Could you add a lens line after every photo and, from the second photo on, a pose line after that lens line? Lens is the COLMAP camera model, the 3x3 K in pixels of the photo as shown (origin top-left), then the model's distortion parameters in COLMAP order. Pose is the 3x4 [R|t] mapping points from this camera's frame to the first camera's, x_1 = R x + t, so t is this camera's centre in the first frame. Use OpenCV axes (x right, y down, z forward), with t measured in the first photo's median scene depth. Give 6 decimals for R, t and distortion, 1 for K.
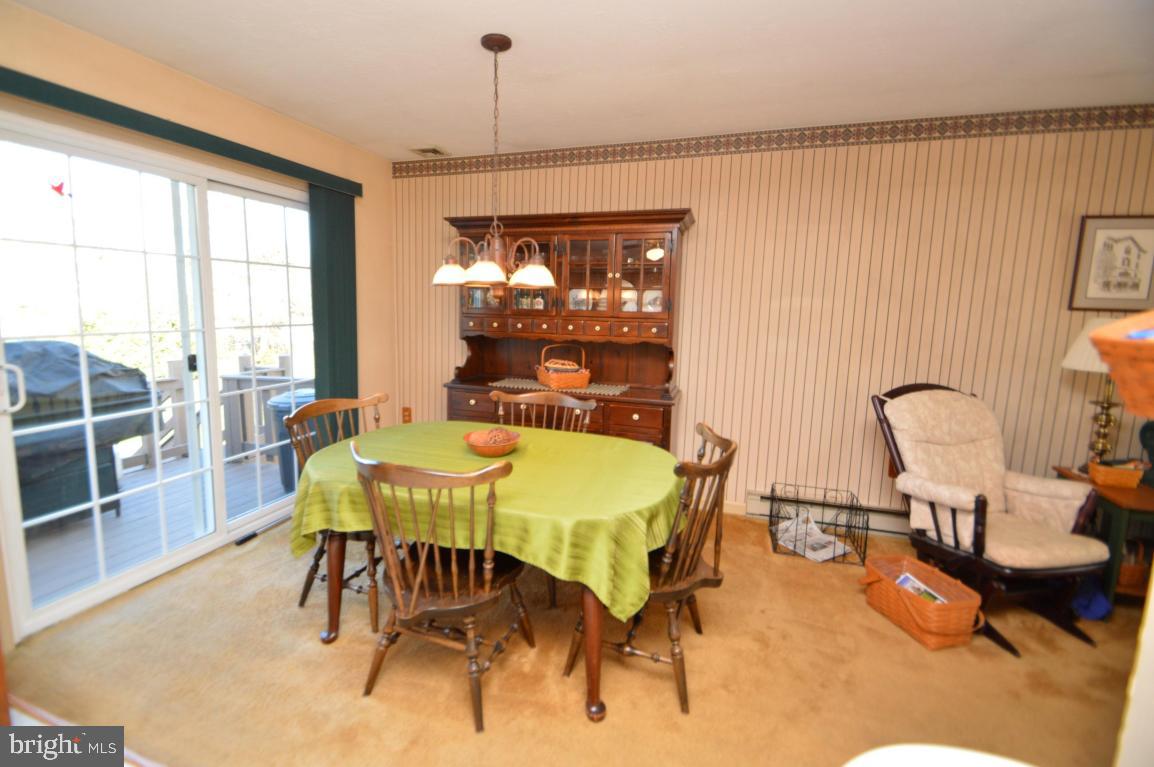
lens RADIAL K [[508.4, 0, 559.0], [0, 508.4, 365.1], [0, 0, 1]] dist [0.023230, -0.022251]
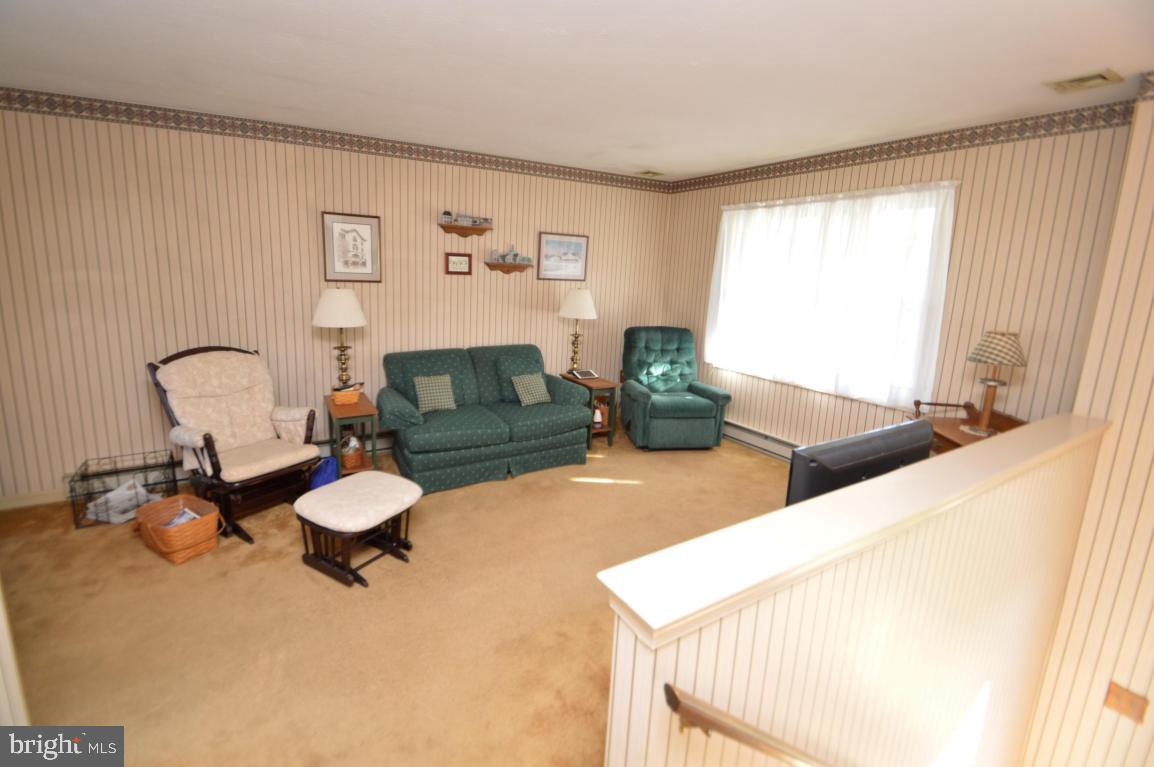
lens RADIAL K [[508.4, 0, 559.0], [0, 508.4, 365.1], [0, 0, 1]] dist [0.023230, -0.022251]
pose [[0.658902, -0.142273, 0.738652, 0.395115], [0.072834, 0.989404, 0.125600, -0.012604], [-0.748695, -0.028959, 0.662282, -0.418925]]
